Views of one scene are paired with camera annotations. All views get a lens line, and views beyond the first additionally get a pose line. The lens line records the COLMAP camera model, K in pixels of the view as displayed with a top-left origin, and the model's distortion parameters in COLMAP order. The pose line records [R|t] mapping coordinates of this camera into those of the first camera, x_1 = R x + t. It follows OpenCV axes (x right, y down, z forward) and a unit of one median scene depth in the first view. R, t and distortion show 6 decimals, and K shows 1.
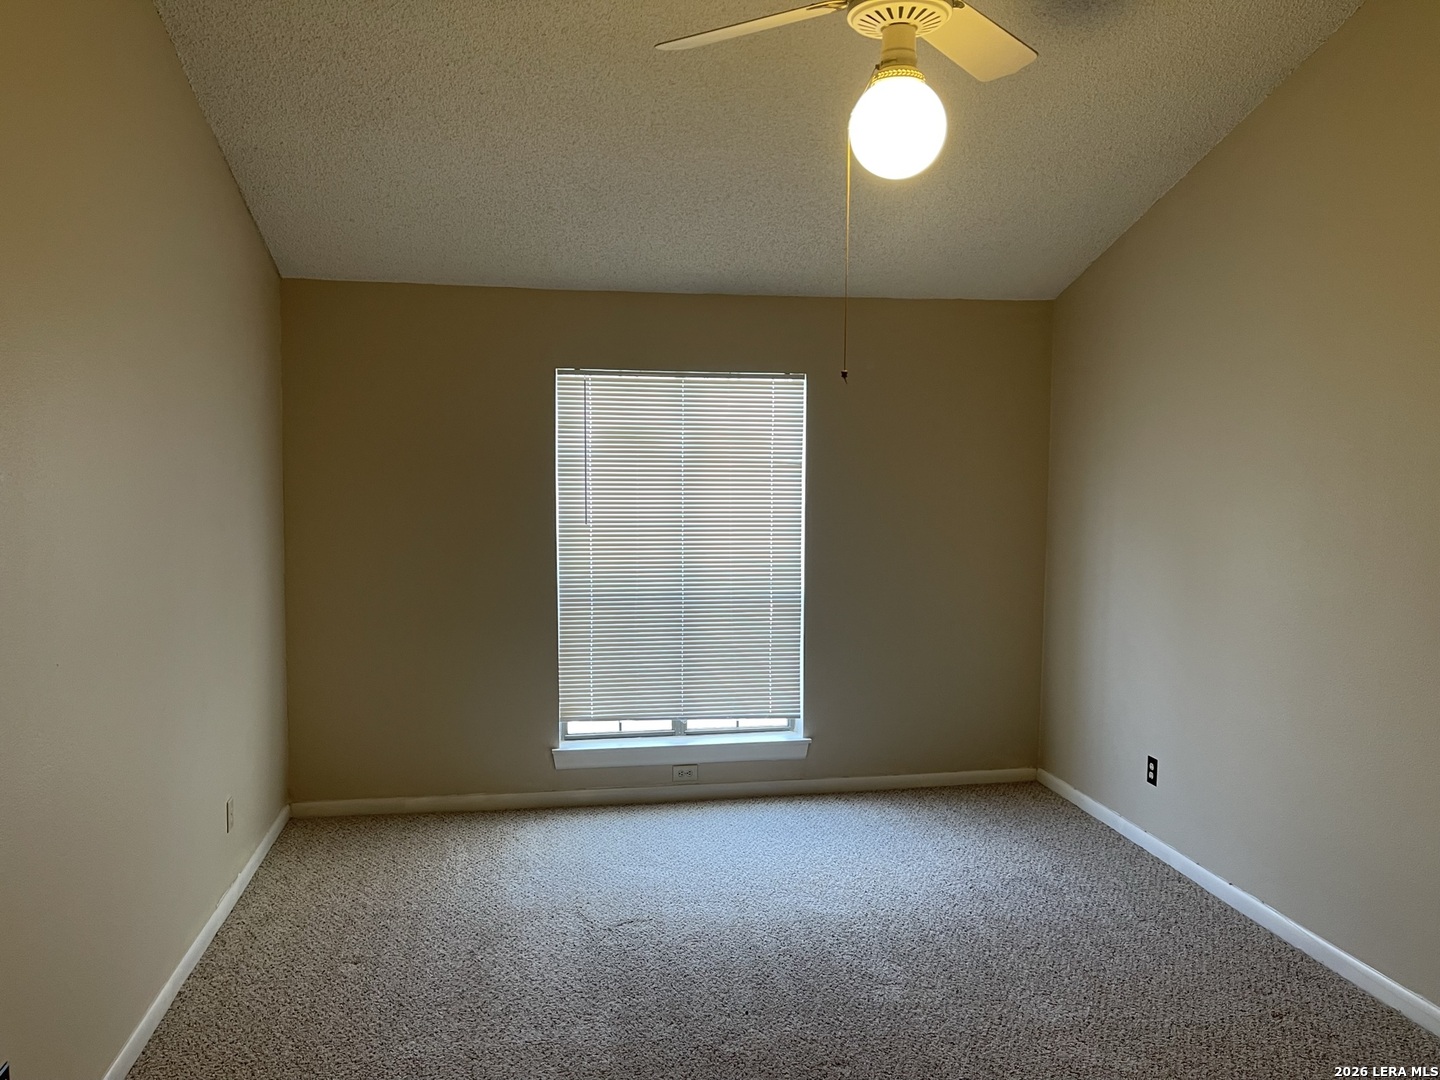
lens RADIAL K [[1096.5, 0, 720.0], [0, 1096.5, 540.0], [0, 0, 1]] dist [0.113104, -0.129830]
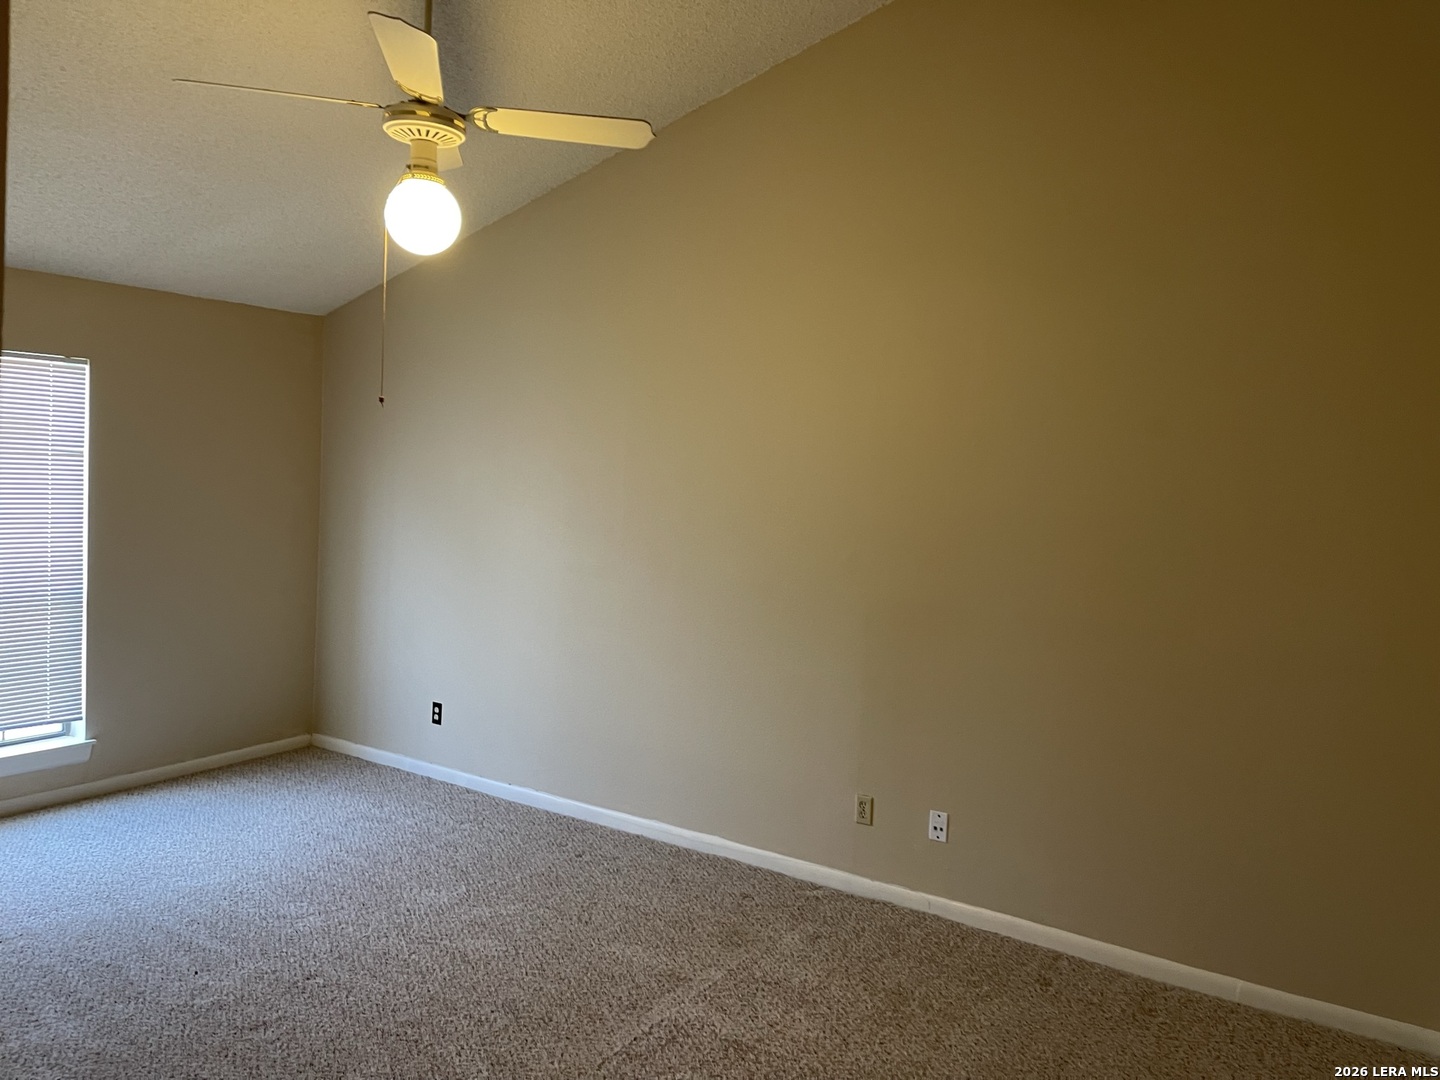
lens RADIAL K [[1096.5, 0, 720.0], [0, 1096.5, 540.0], [0, 0, 1]] dist [0.113104, -0.129830]
pose [[0.689224, -0.021699, 0.724223, -0.254594], [0.013131, 0.999761, 0.017458, -0.003599], [-0.724429, -0.002523, 0.689345, -0.072104]]
